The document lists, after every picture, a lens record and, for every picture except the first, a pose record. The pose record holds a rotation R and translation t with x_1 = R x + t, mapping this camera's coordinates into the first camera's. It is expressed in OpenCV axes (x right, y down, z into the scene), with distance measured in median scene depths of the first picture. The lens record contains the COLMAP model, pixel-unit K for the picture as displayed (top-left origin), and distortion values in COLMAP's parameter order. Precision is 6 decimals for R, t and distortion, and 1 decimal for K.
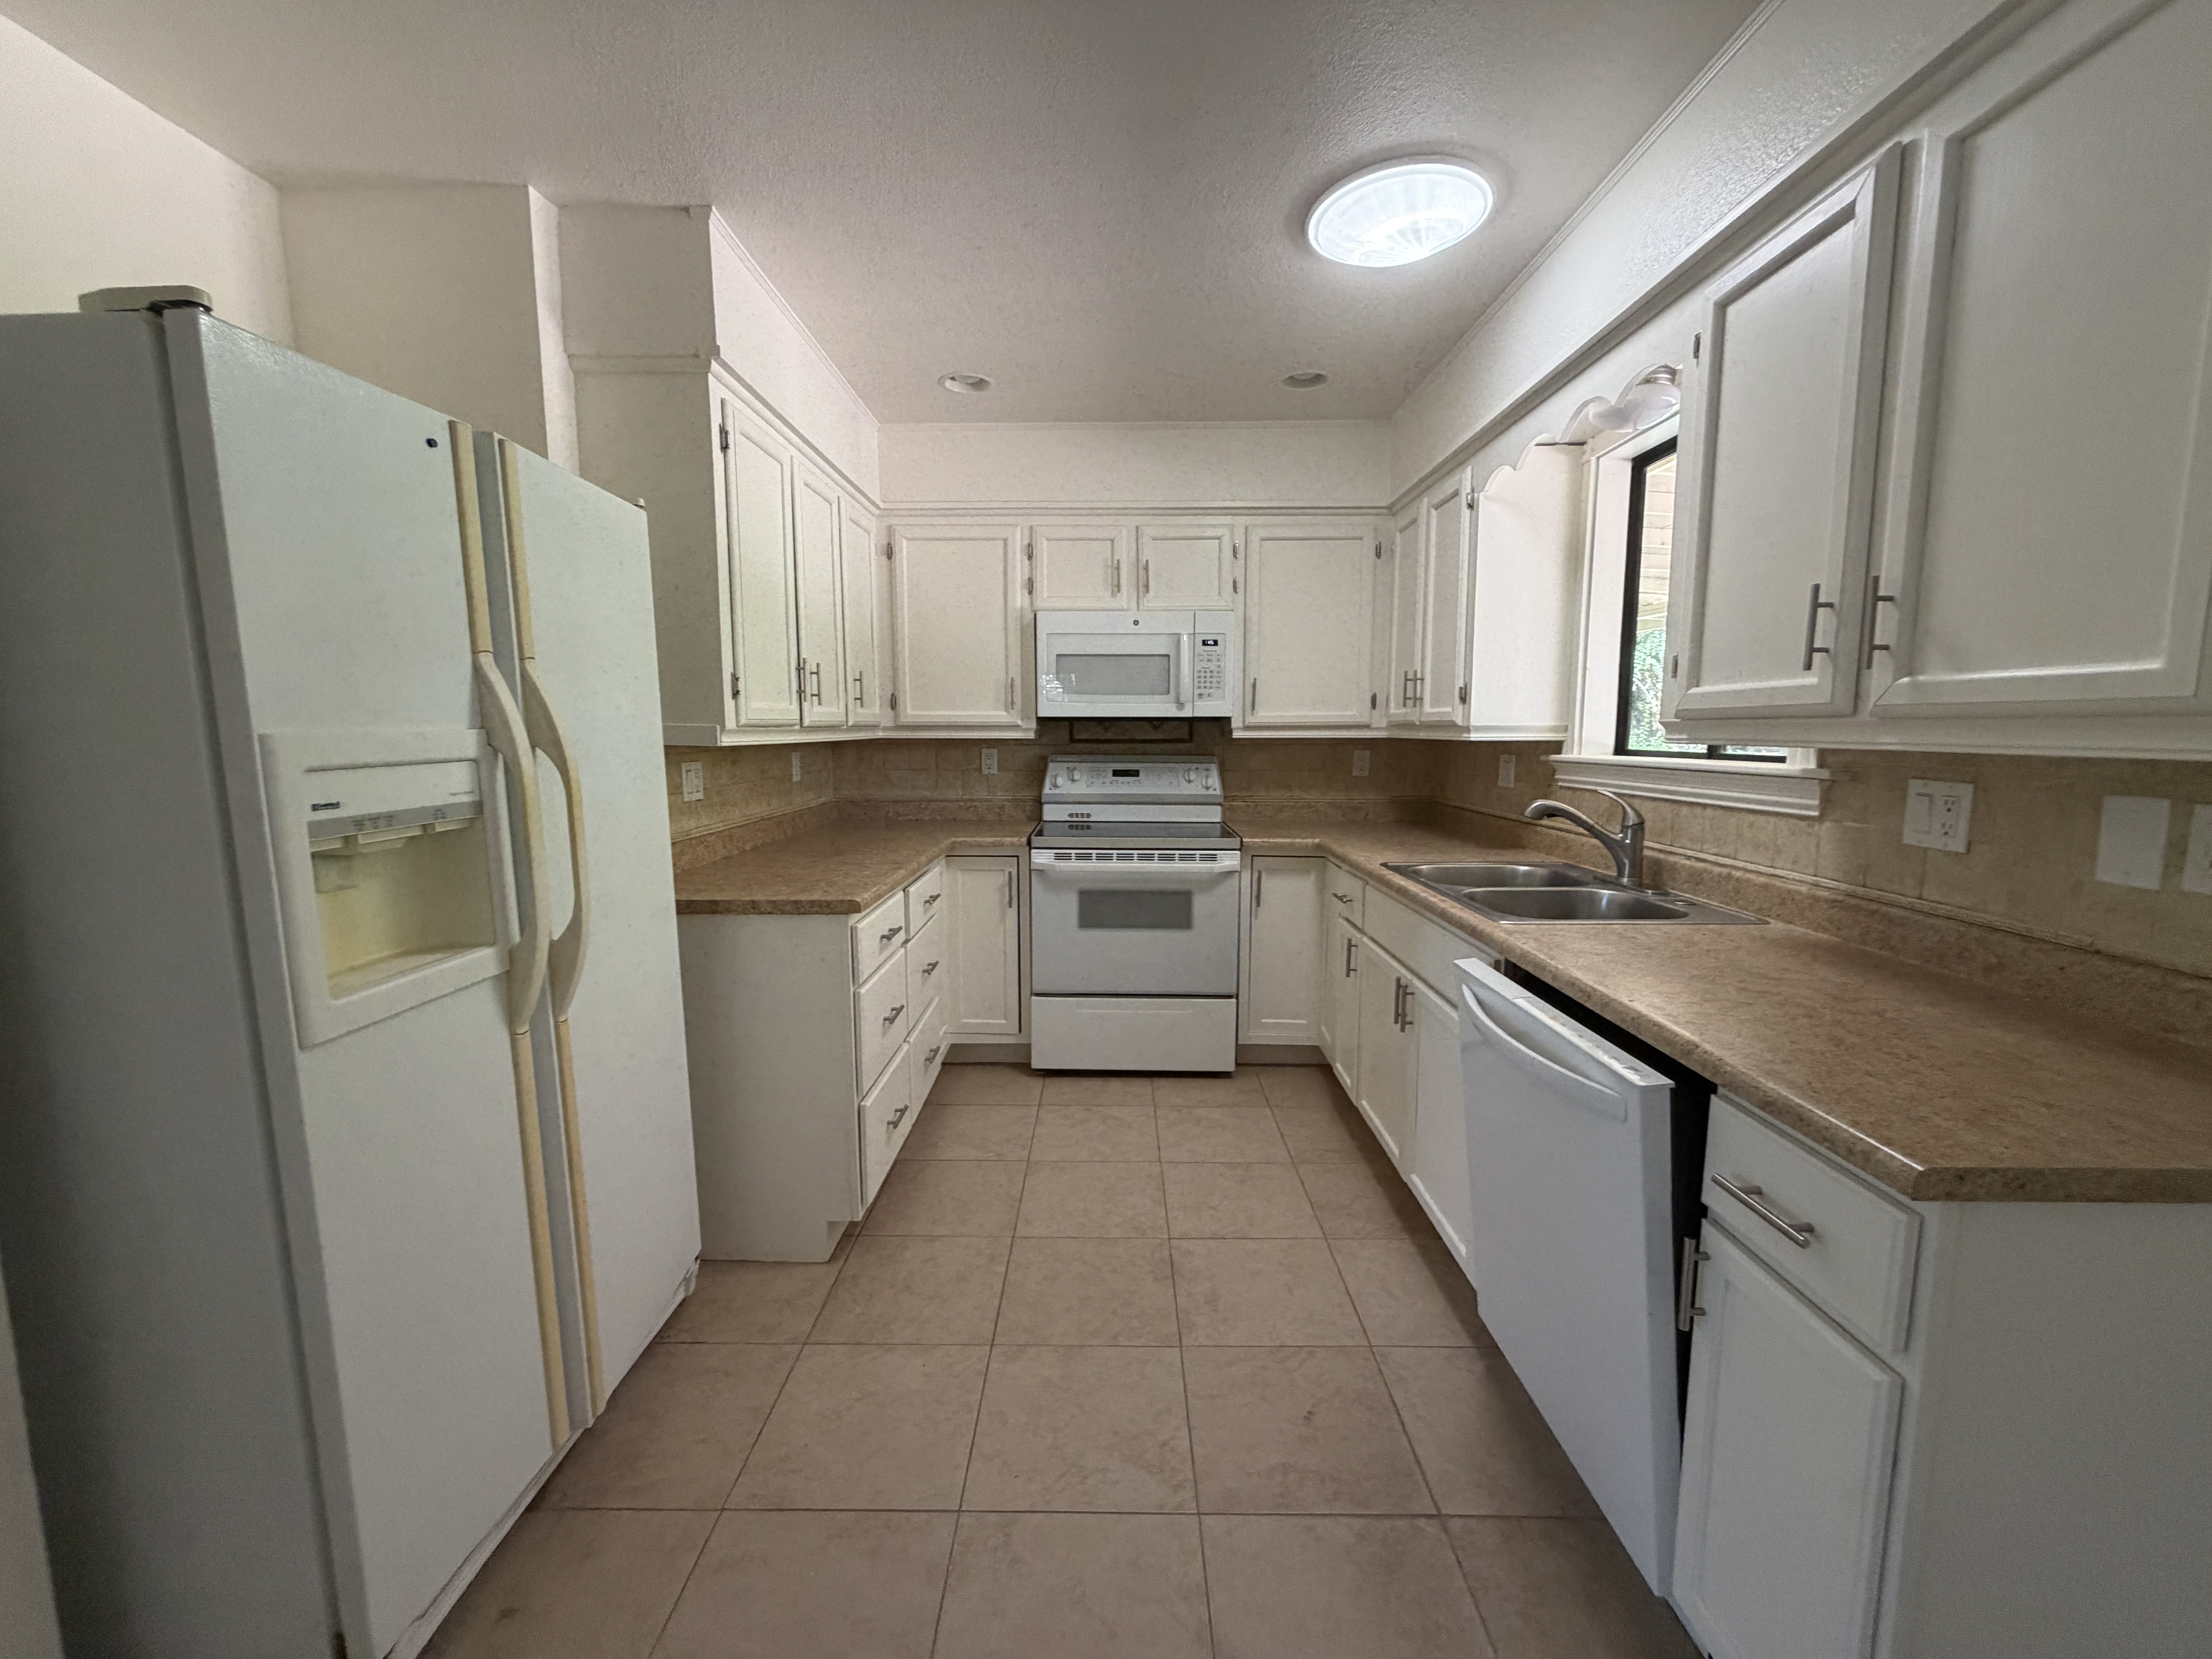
lens RADIAL K [[884.7, 0, 1104.6], [0, 884.7, 831.2], [0, 0, 1]] dist [0.001021, -0.000135]
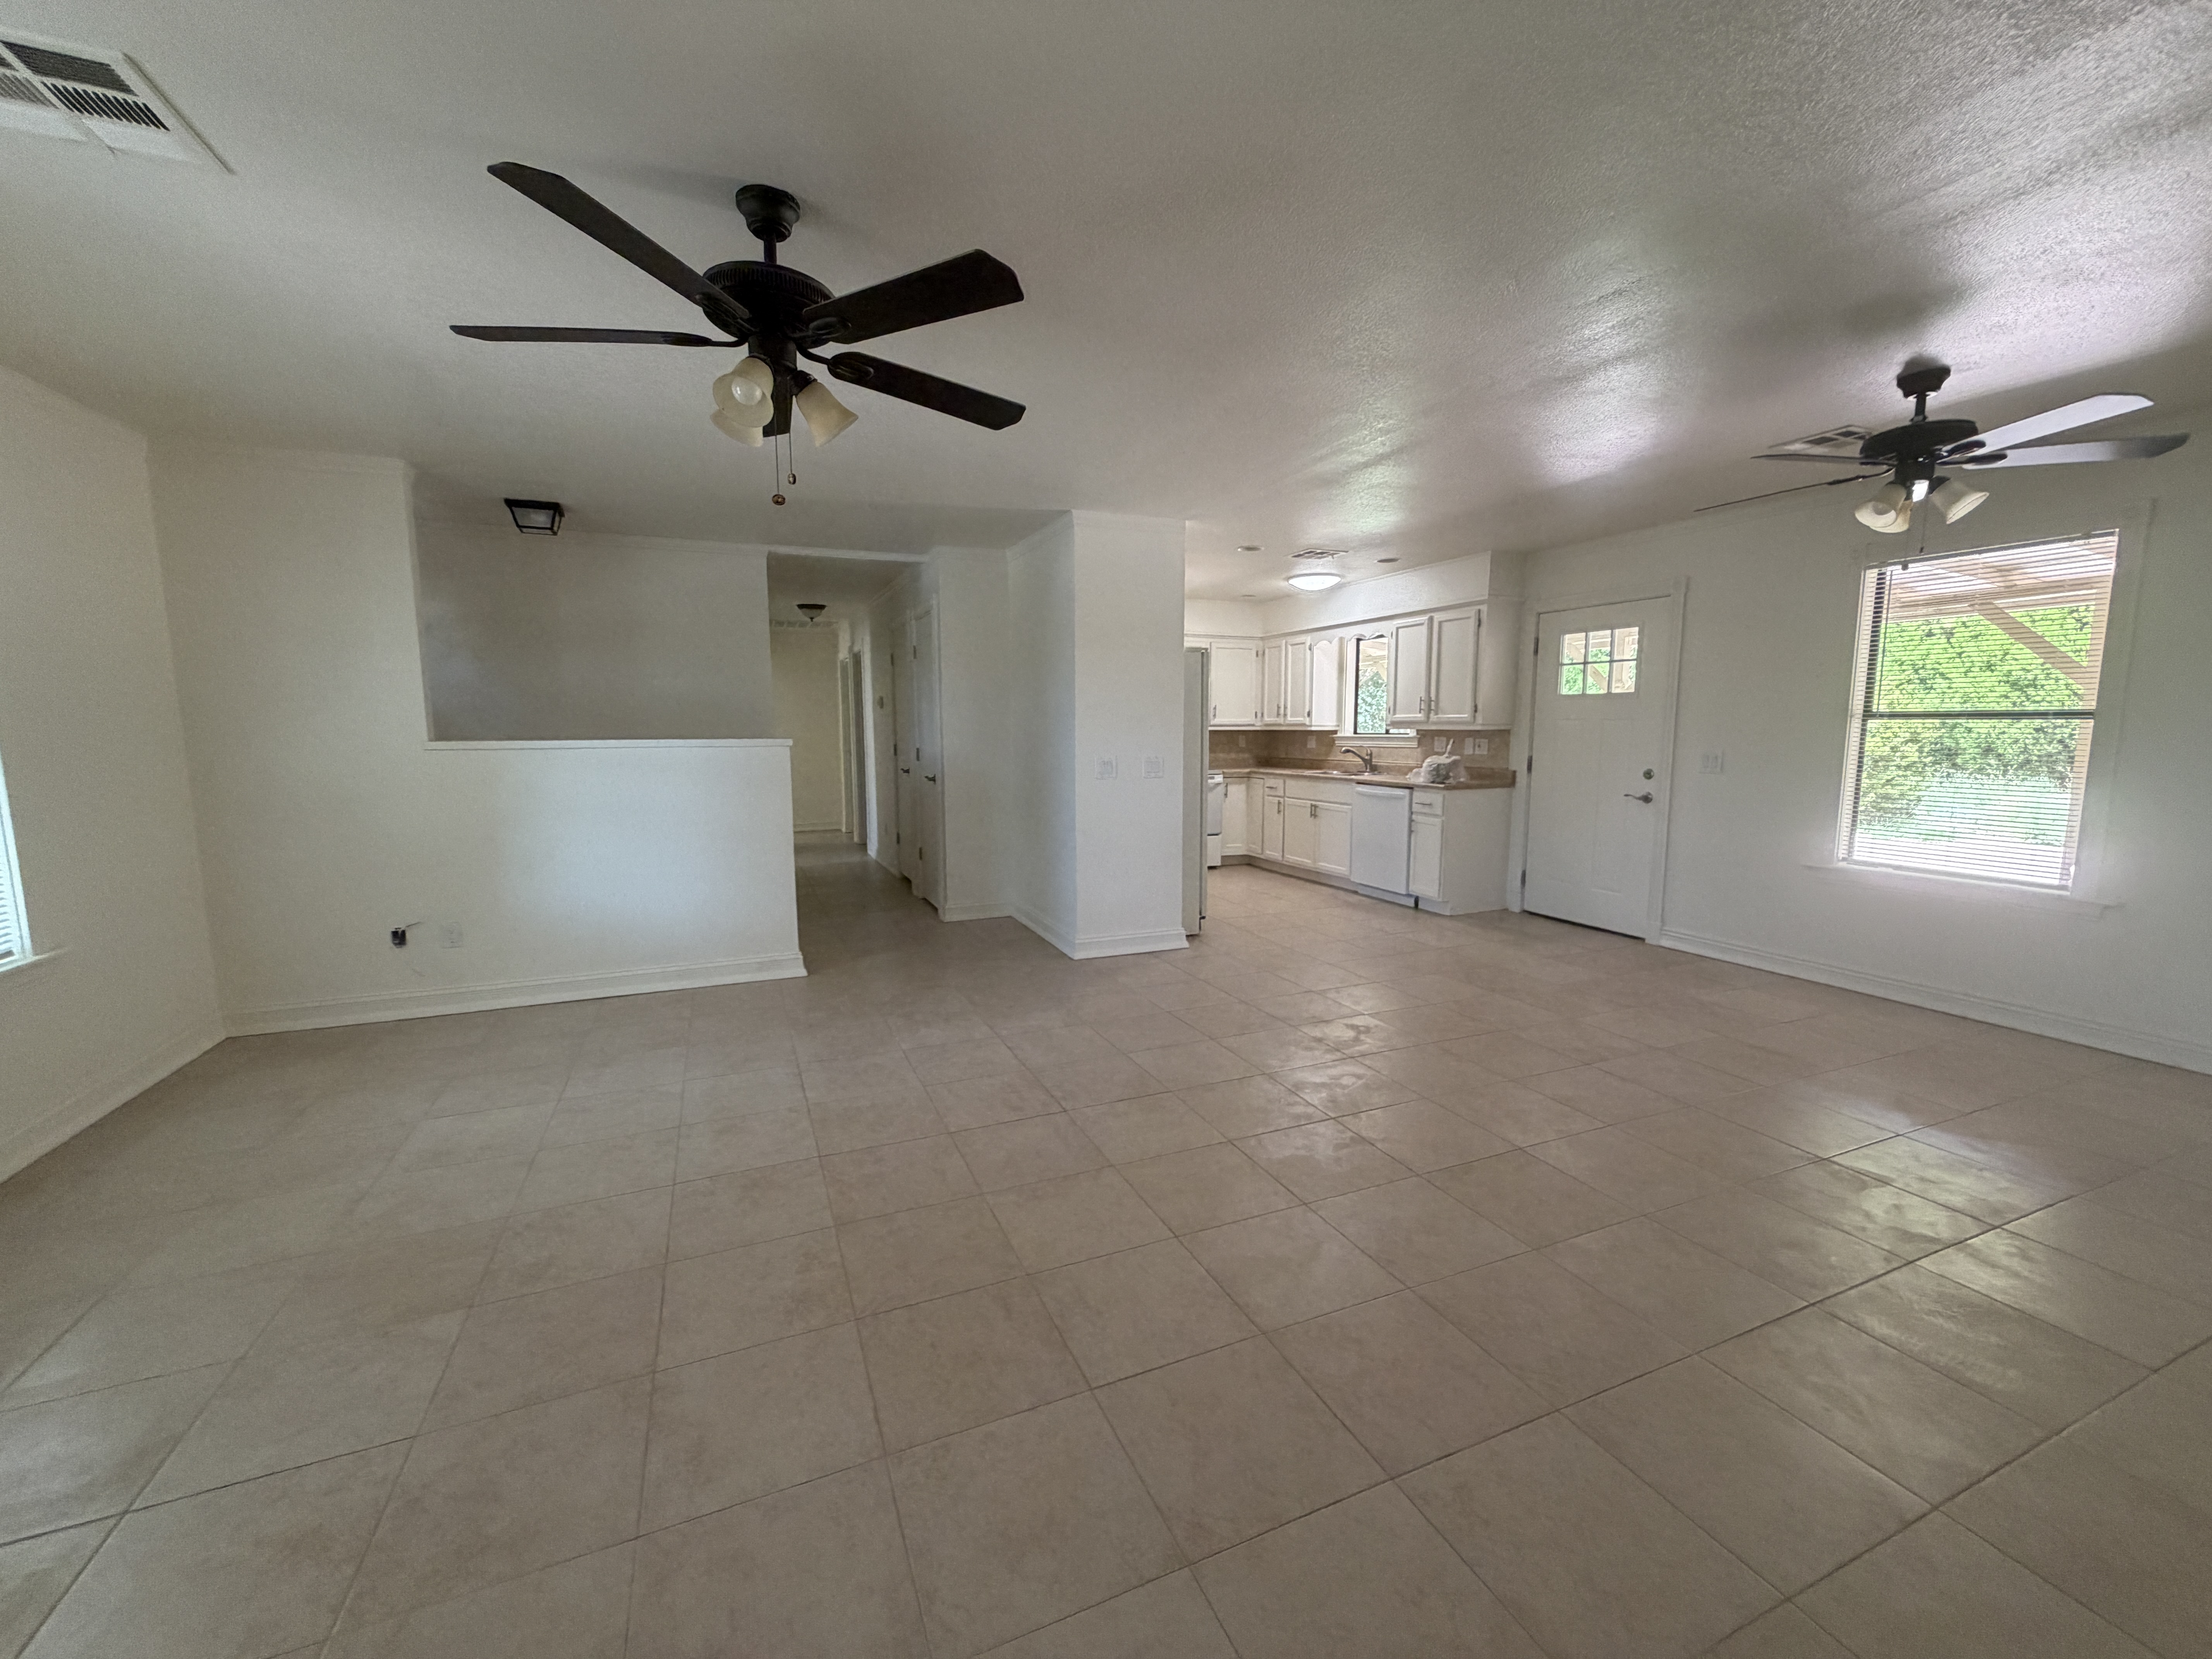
lens RADIAL K [[884.7, 0, 1105.8], [0, 884.7, 836.5], [0, 0, 1]] dist [0.001021, -0.000135]
pose [[0.915376, -0.050789, 0.399384, -1.354046], [0.048301, 0.998700, 0.016297, 0.162721], [-0.399692, 0.004373, 0.916639, -1.357330]]
